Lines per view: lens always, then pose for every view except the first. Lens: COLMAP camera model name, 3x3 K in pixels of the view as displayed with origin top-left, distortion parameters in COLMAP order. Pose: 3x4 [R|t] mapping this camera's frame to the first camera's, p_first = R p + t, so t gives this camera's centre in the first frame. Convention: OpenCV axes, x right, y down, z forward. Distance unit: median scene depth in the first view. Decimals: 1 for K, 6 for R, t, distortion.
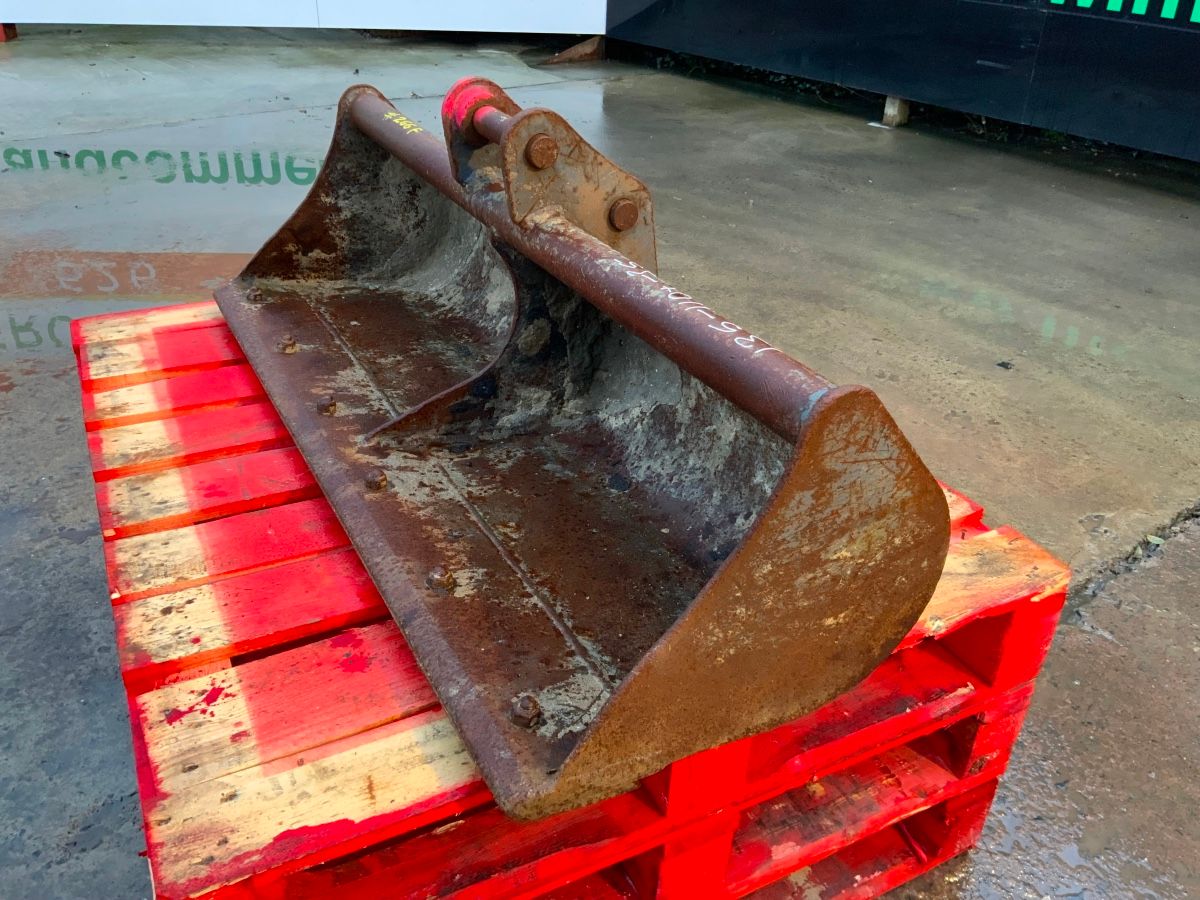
lens RADIAL K [[985.1, 0, 600.0], [0, 985.1, 450.0], [0, 0, 1]] dist [0.129548, -0.313501]
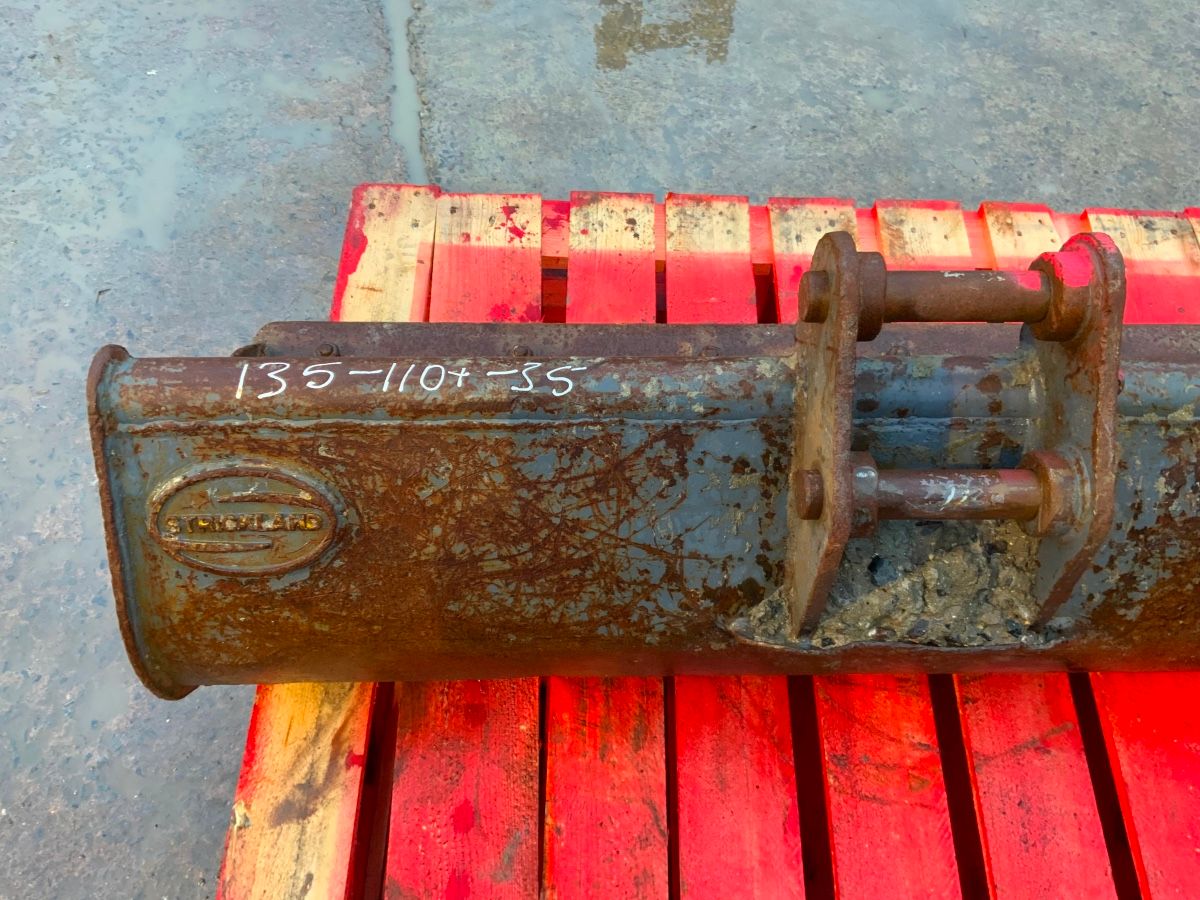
lens RADIAL K [[985.2, 0, 600.0], [0, 985.2, 450.0], [0, 0, 1]] dist [0.099880, -0.202266]
pose [[-0.461572, 0.726573, -0.508963, 0.345412], [-0.494548, 0.265553, 0.827589, -0.636723], [0.736461, 0.633698, 0.236753, 0.727239]]
